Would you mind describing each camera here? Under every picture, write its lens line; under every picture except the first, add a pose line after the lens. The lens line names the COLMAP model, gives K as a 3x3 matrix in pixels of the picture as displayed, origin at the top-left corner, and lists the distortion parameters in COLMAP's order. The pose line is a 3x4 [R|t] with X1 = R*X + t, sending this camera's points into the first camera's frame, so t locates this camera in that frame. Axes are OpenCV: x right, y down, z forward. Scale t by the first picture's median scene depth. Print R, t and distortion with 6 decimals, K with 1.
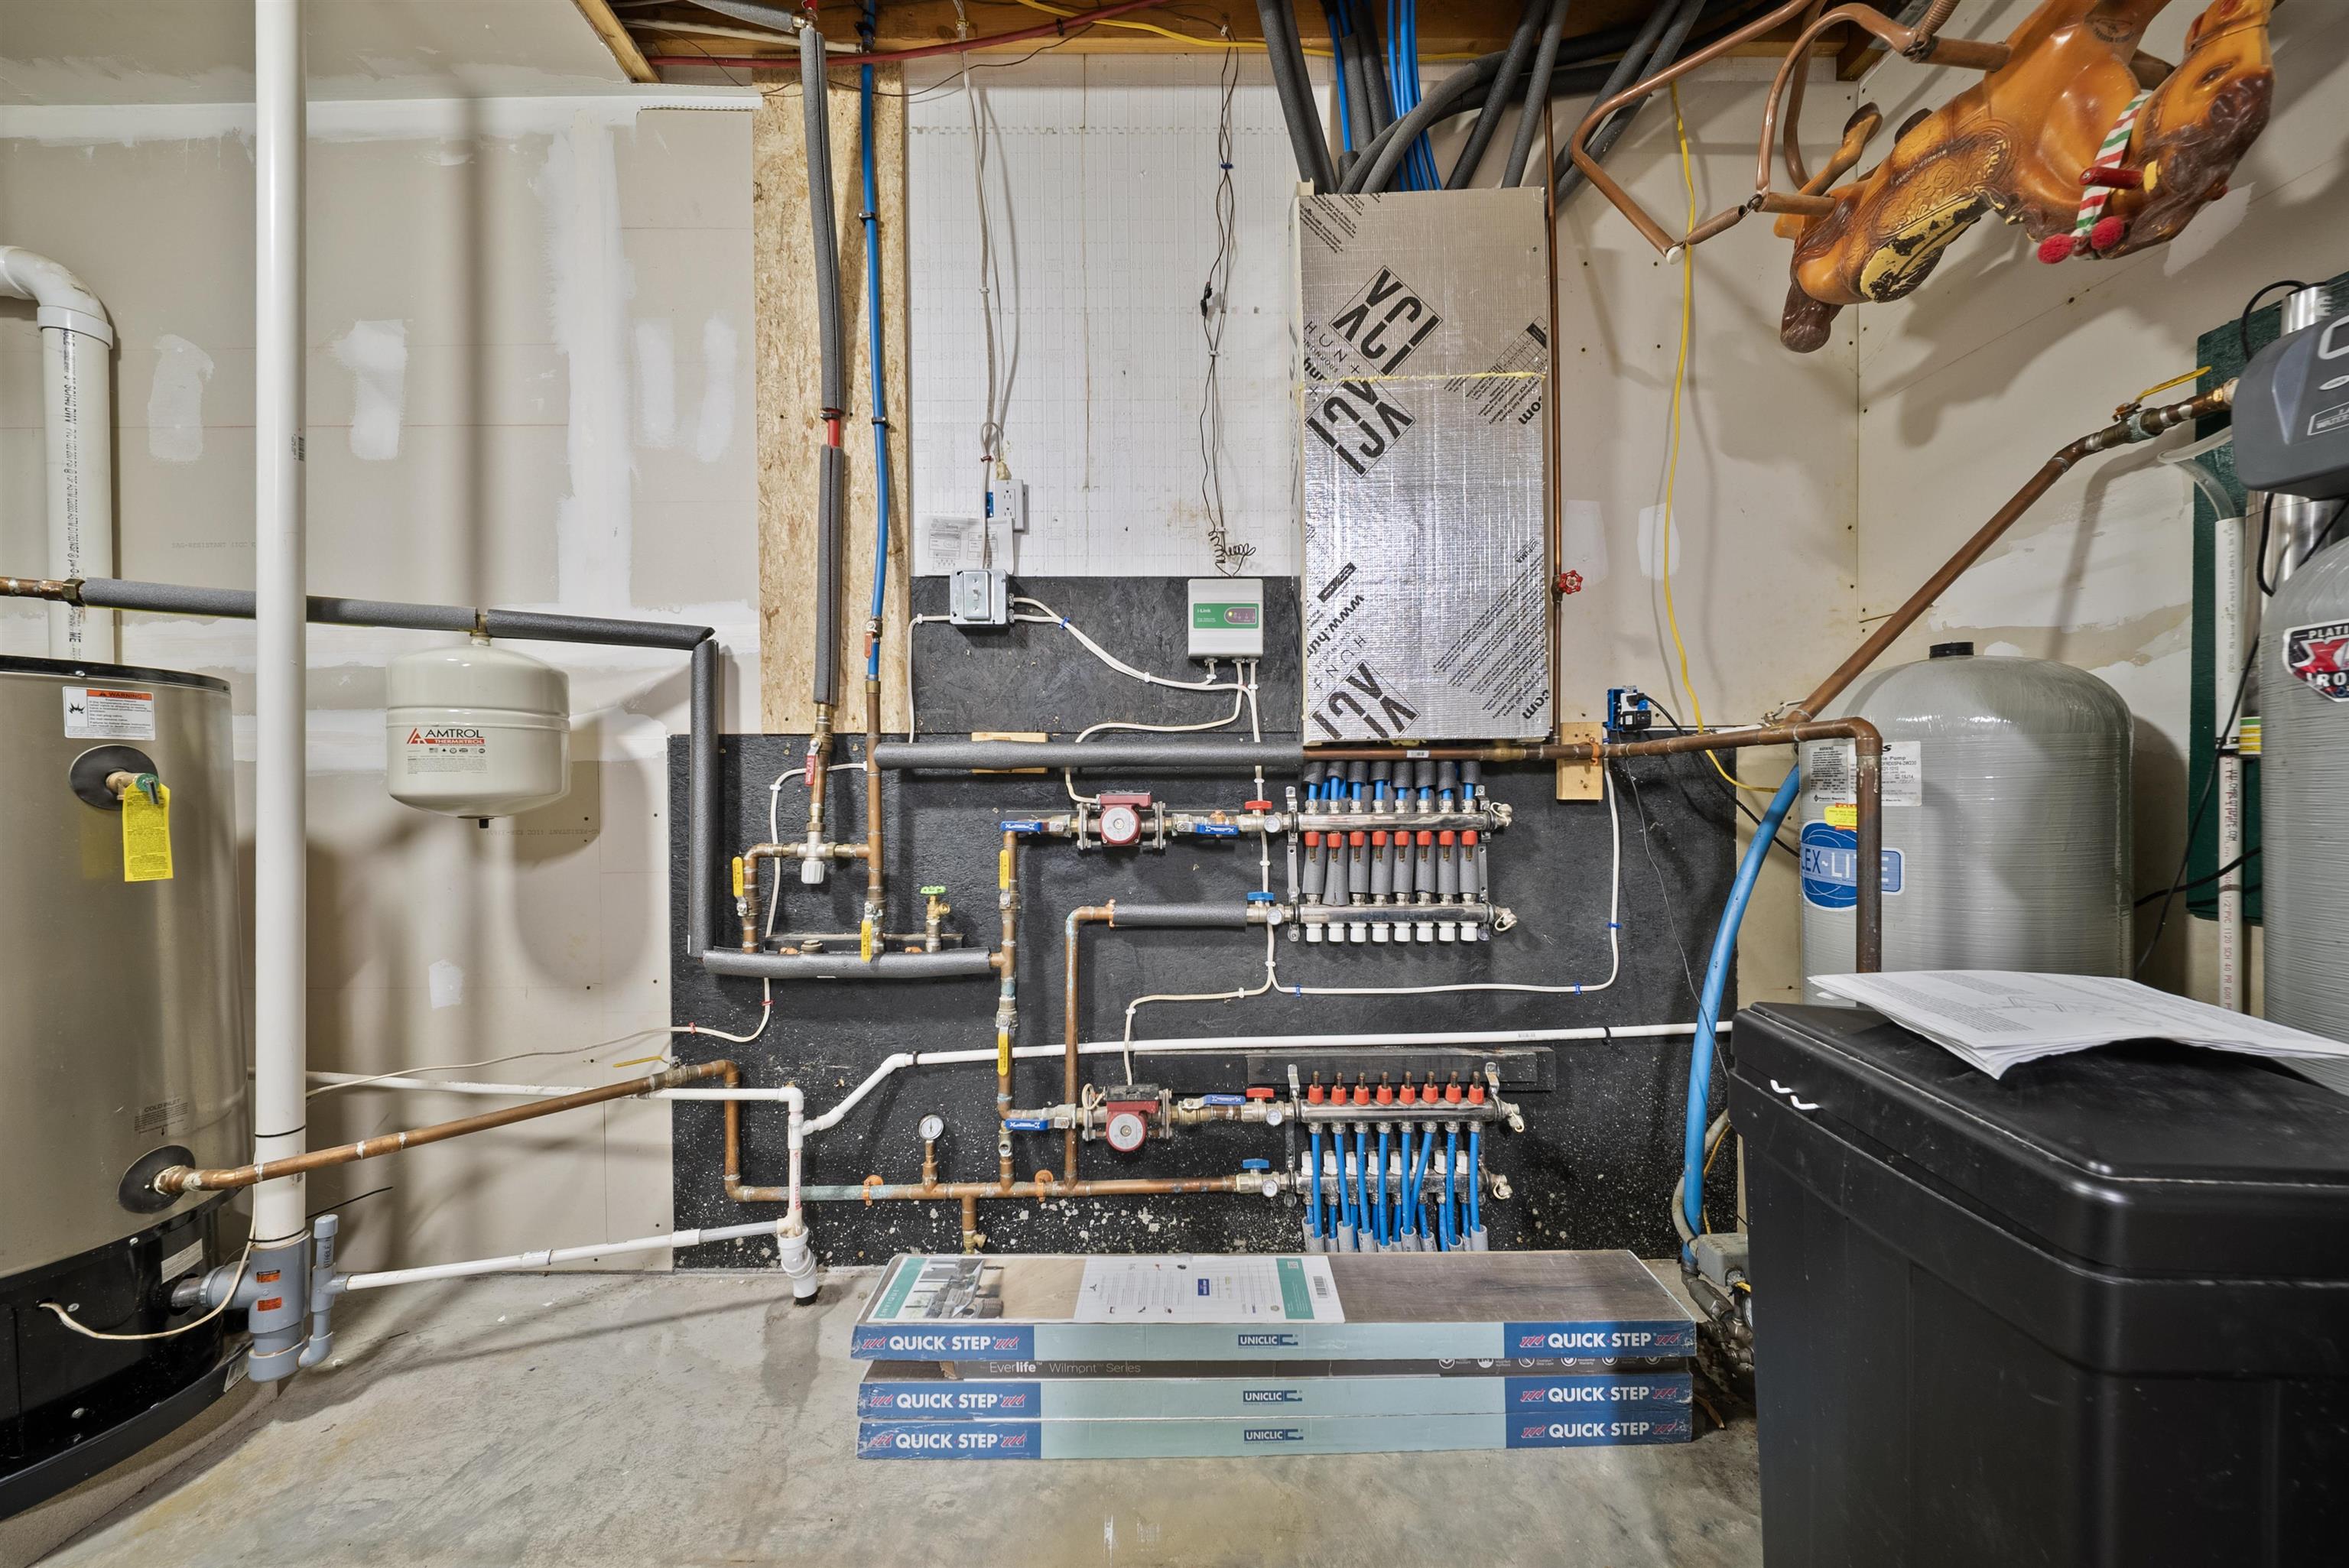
lens RADIAL K [[815.1, 0, 1177.9], [0, 815.1, 770.3], [0, 0, 1]] dist [0.011560, -0.009779]
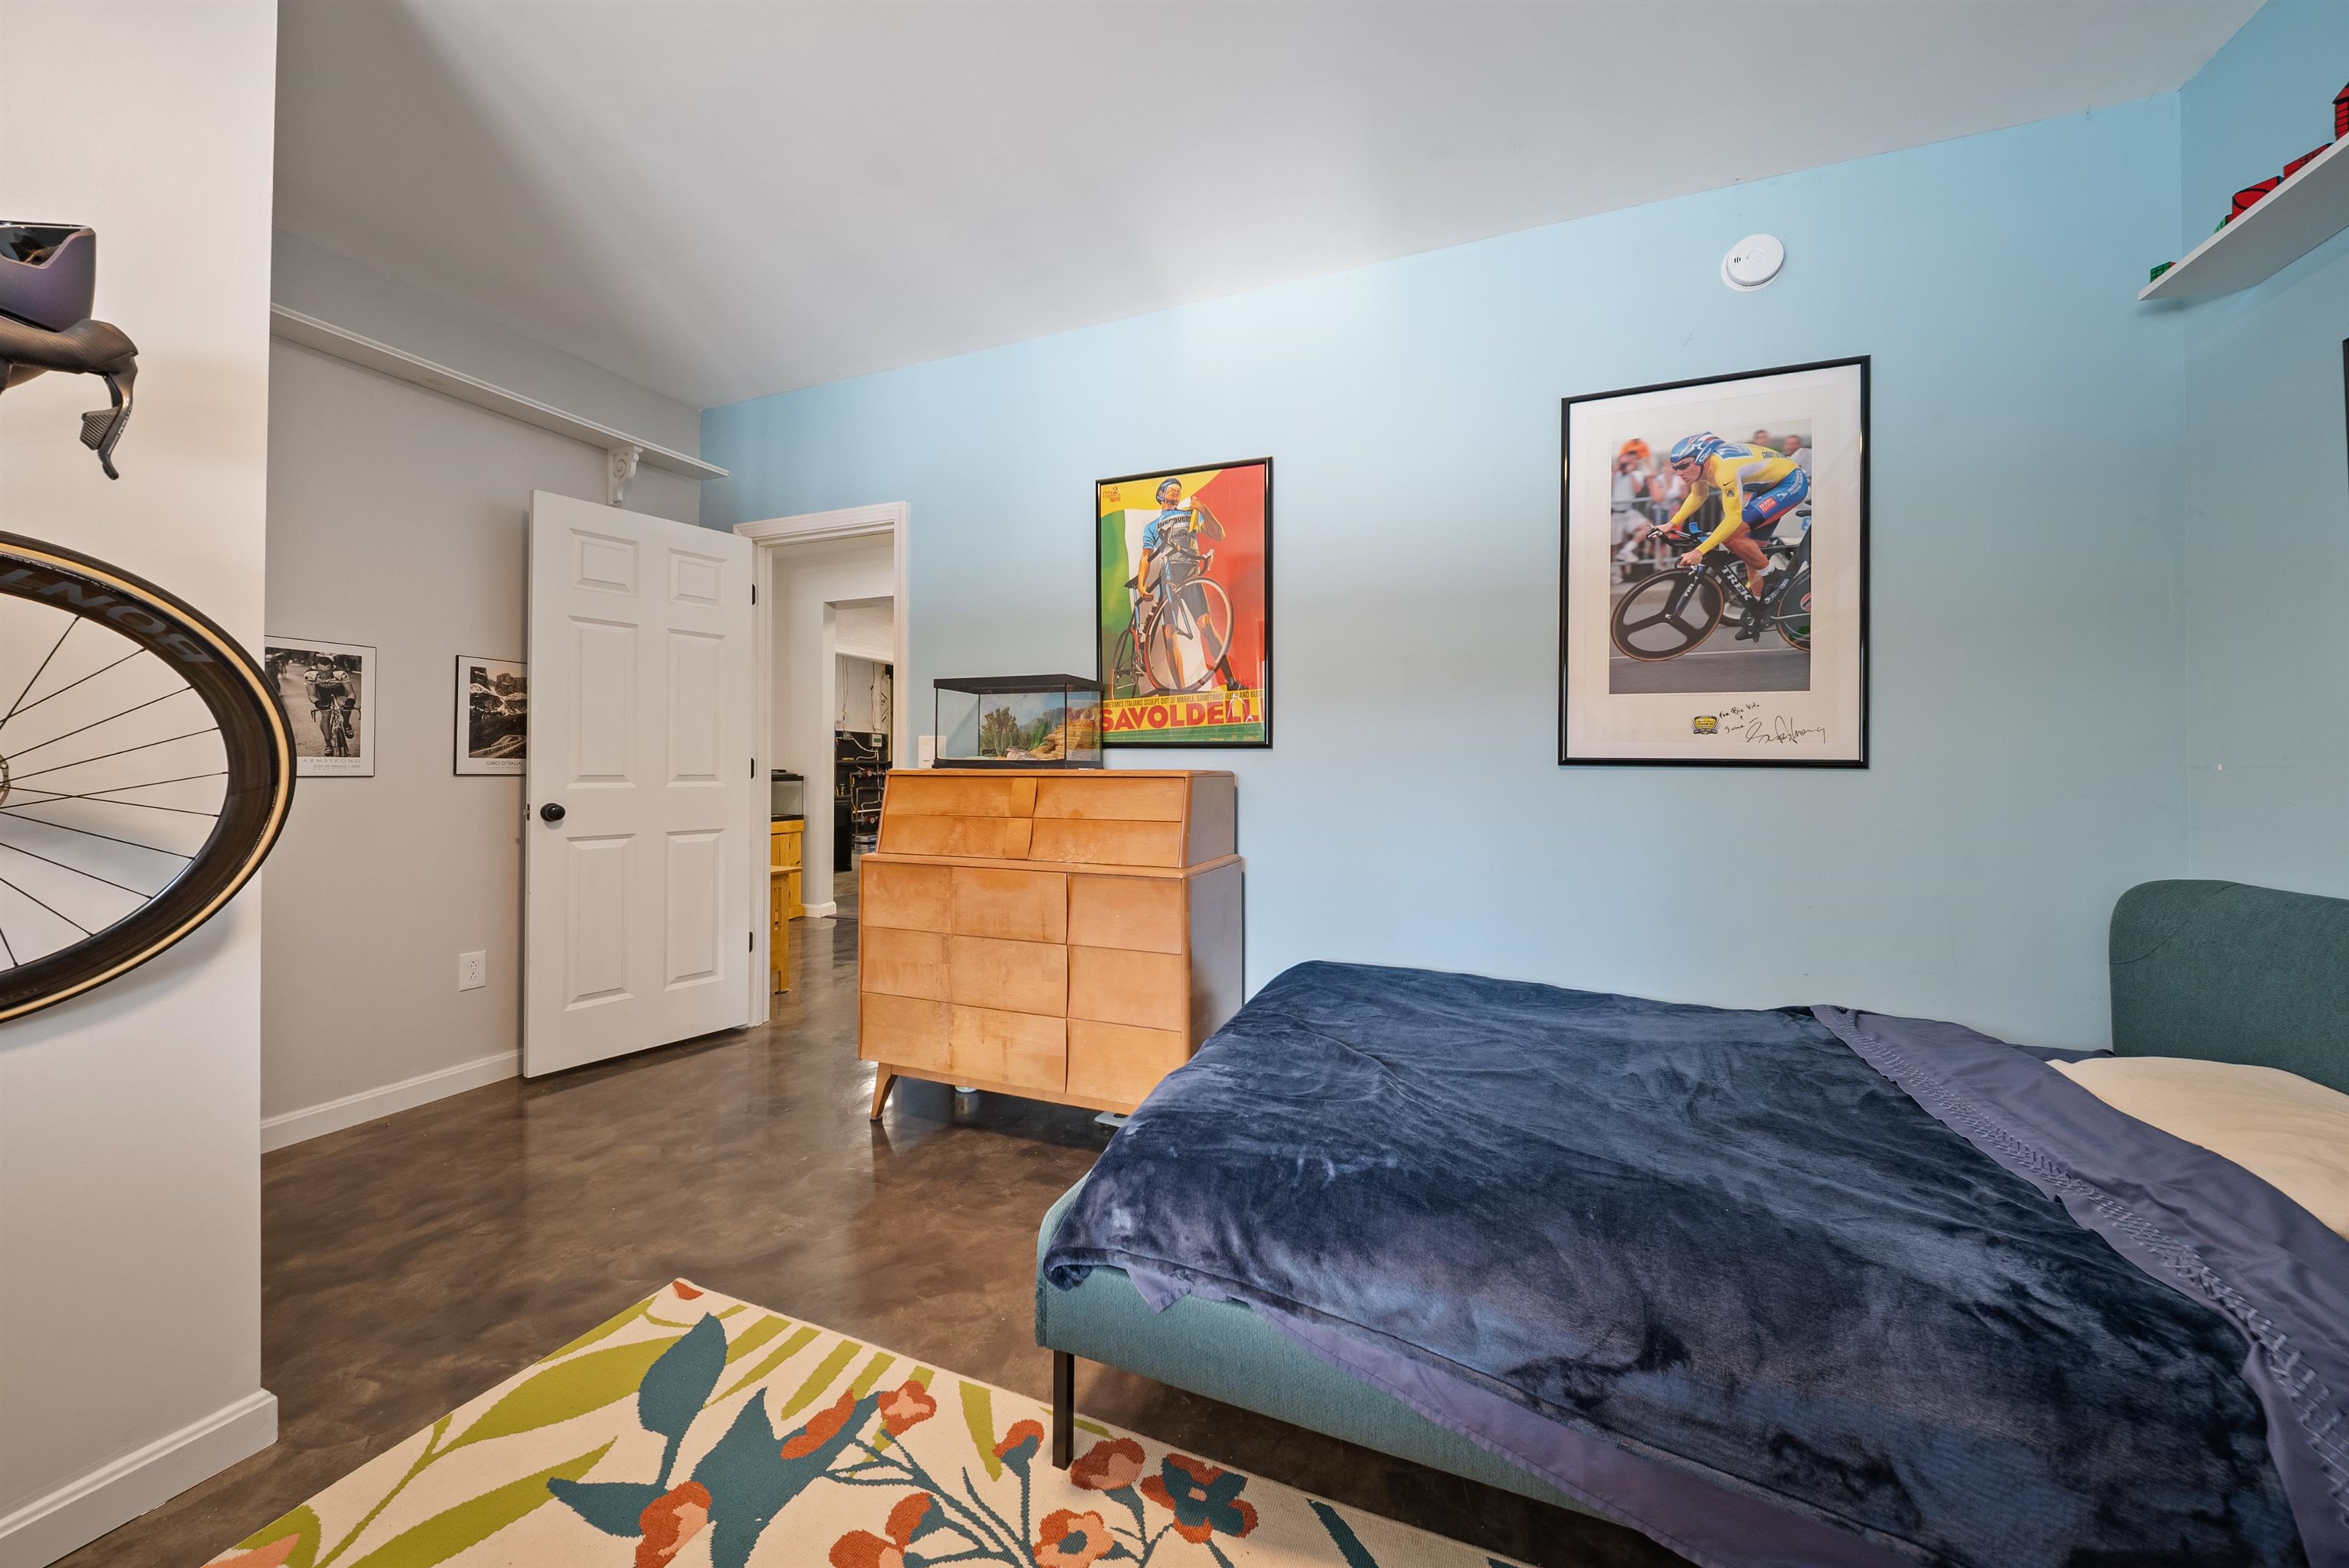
lens RADIAL K [[815.1, 0, 1177.9], [0, 815.1, 770.3], [0, 0, 1]] dist [0.011560, -0.009779]
pose [[0.352859, 0.008983, 0.935633, -4.867148], [-0.000652, 0.999956, -0.009354, 0.093974], [-0.935676, 0.002690, 0.352849, -3.290401]]
